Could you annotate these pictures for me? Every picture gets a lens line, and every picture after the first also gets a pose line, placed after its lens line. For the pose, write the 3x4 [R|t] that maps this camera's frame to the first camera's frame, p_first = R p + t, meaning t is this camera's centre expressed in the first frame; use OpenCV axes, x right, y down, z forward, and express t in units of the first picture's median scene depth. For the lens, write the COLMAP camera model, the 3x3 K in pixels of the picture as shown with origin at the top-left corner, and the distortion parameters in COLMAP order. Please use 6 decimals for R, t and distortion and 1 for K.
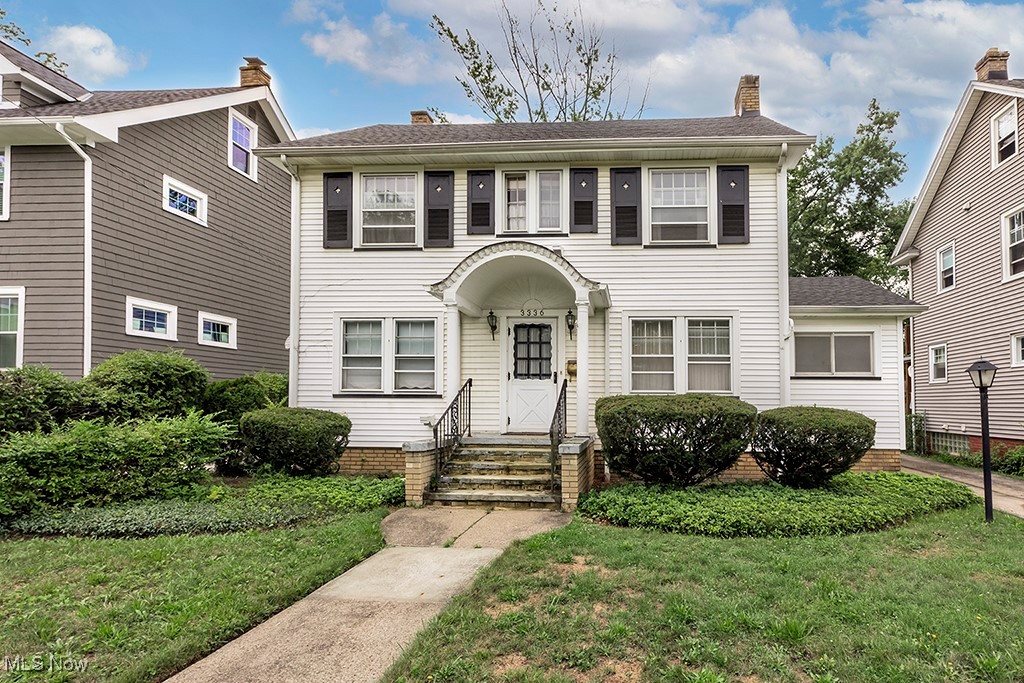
lens RADIAL K [[463.5, 0, 512.1], [0, 463.5, 344.6], [0, 0, 1]] dist [0.002039, -0.001798]
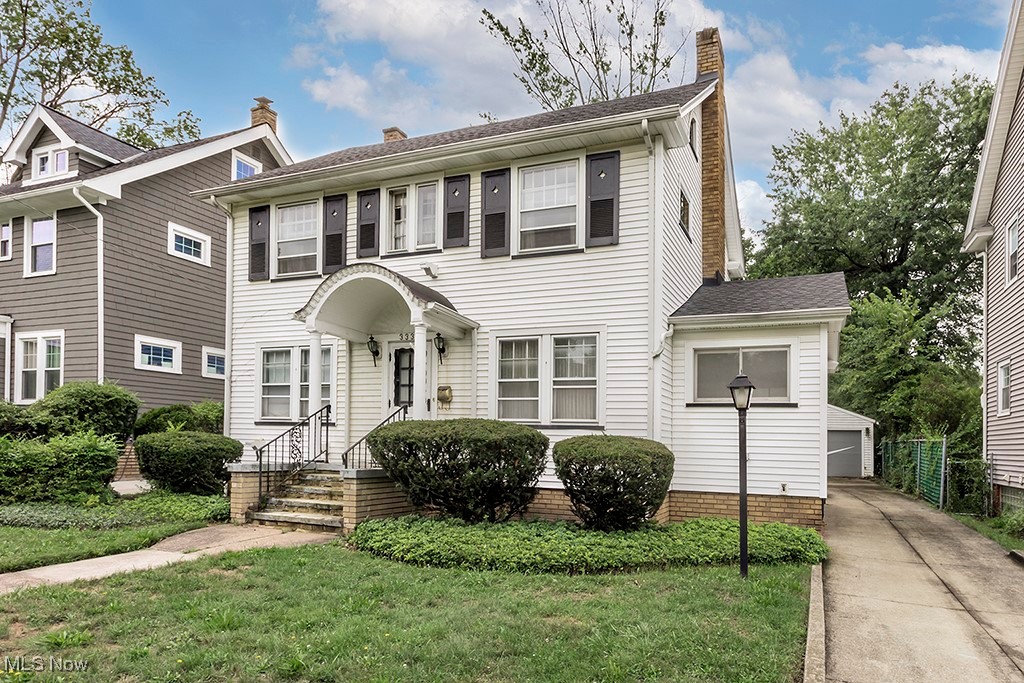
lens RADIAL K [[538.3, 0, 508.5], [0, 538.3, 387.0], [0, 0, 1]] dist [0.001987, -0.000879]
pose [[0.958840, -0.008958, -0.283807, 0.540701], [0.013628, 0.999802, 0.014484, 0.021034], [0.283621, -0.017755, 0.958772, 0.004422]]
